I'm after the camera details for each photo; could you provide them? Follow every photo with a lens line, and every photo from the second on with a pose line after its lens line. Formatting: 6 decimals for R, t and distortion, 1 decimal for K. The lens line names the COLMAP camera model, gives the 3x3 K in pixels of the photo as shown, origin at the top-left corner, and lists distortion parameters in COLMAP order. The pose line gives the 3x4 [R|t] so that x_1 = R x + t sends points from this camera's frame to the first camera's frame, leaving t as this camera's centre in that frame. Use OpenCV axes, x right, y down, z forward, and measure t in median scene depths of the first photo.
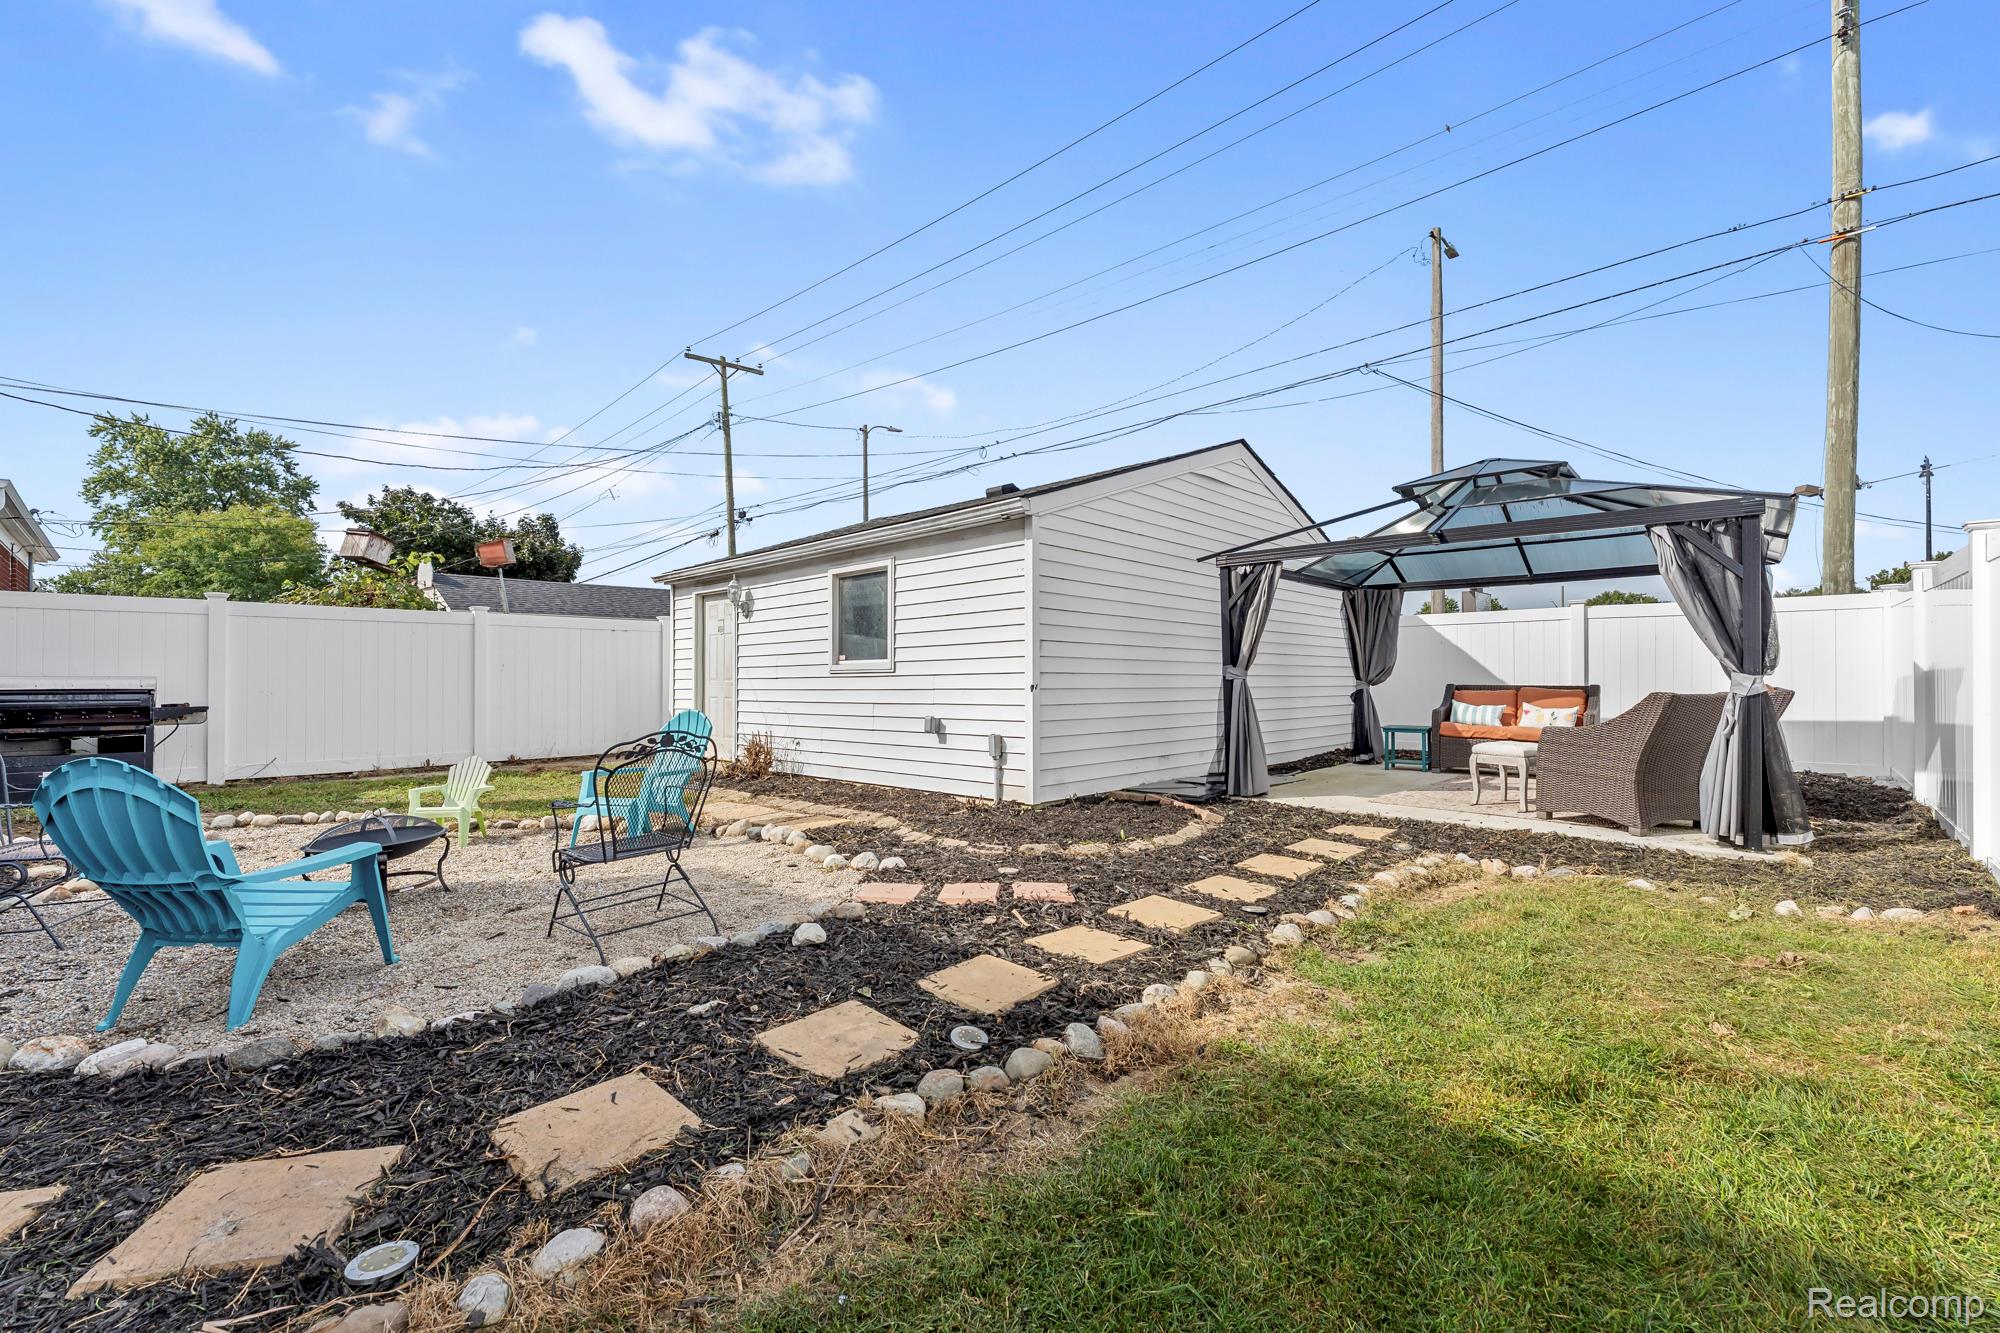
lens RADIAL K [[810.9, 0, 1005.0], [0, 810.9, 673.6], [0, 0, 1]] dist [-0.000072, -0.000104]
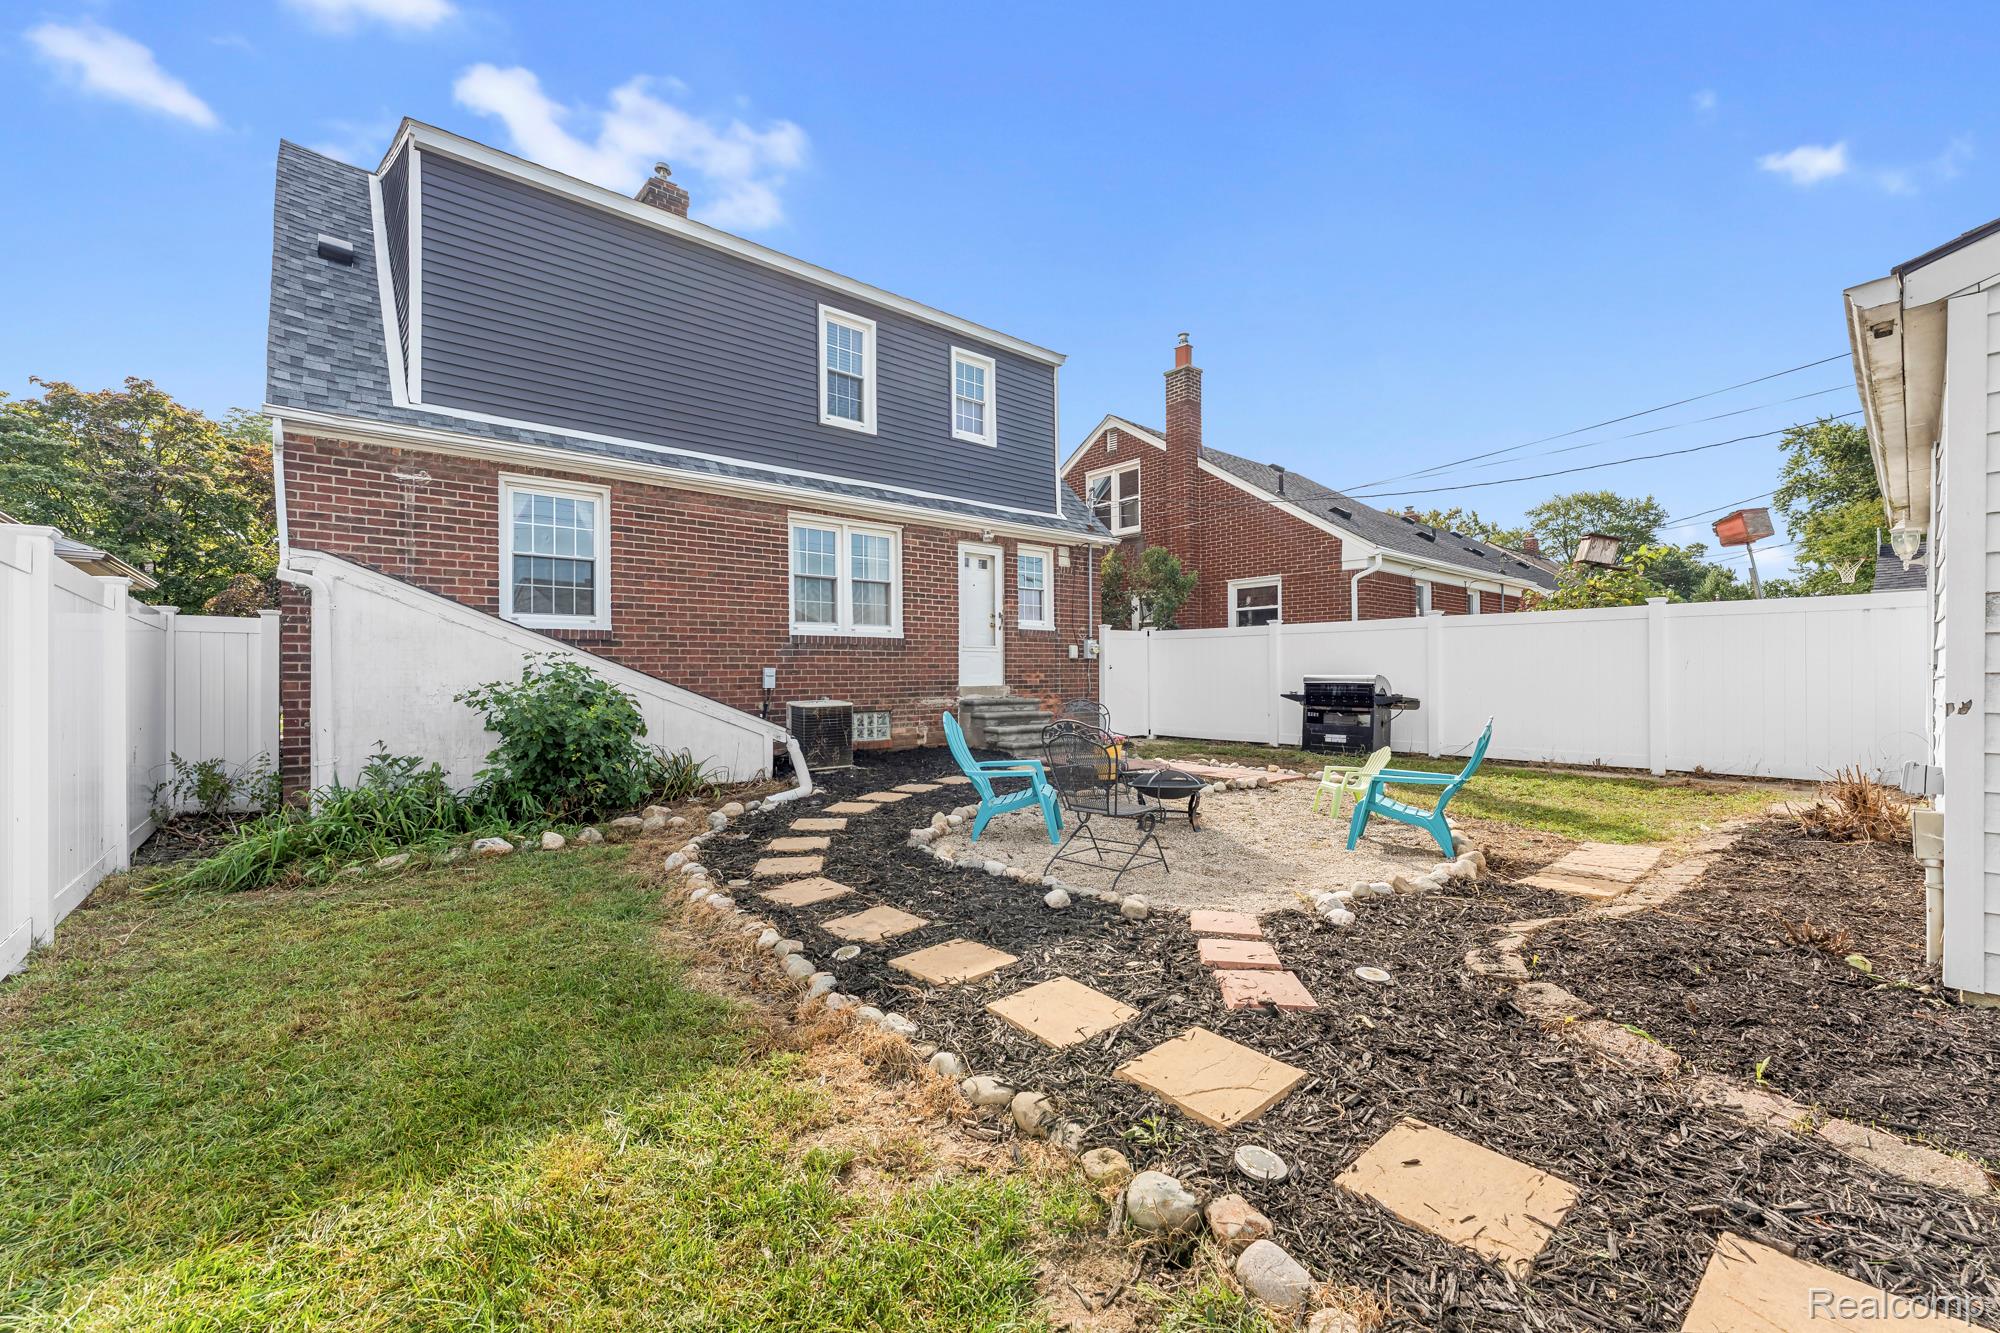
lens RADIAL K [[810.9, 0, 1005.0], [0, 810.9, 673.6], [0, 0, 1]] dist [-0.000072, -0.000104]
pose [[-0.101355, -0.000005, -0.994850, 0.826917], [0.006914, 0.999976, -0.000709, -0.005119], [0.994826, -0.006951, -0.101353, 0.918573]]
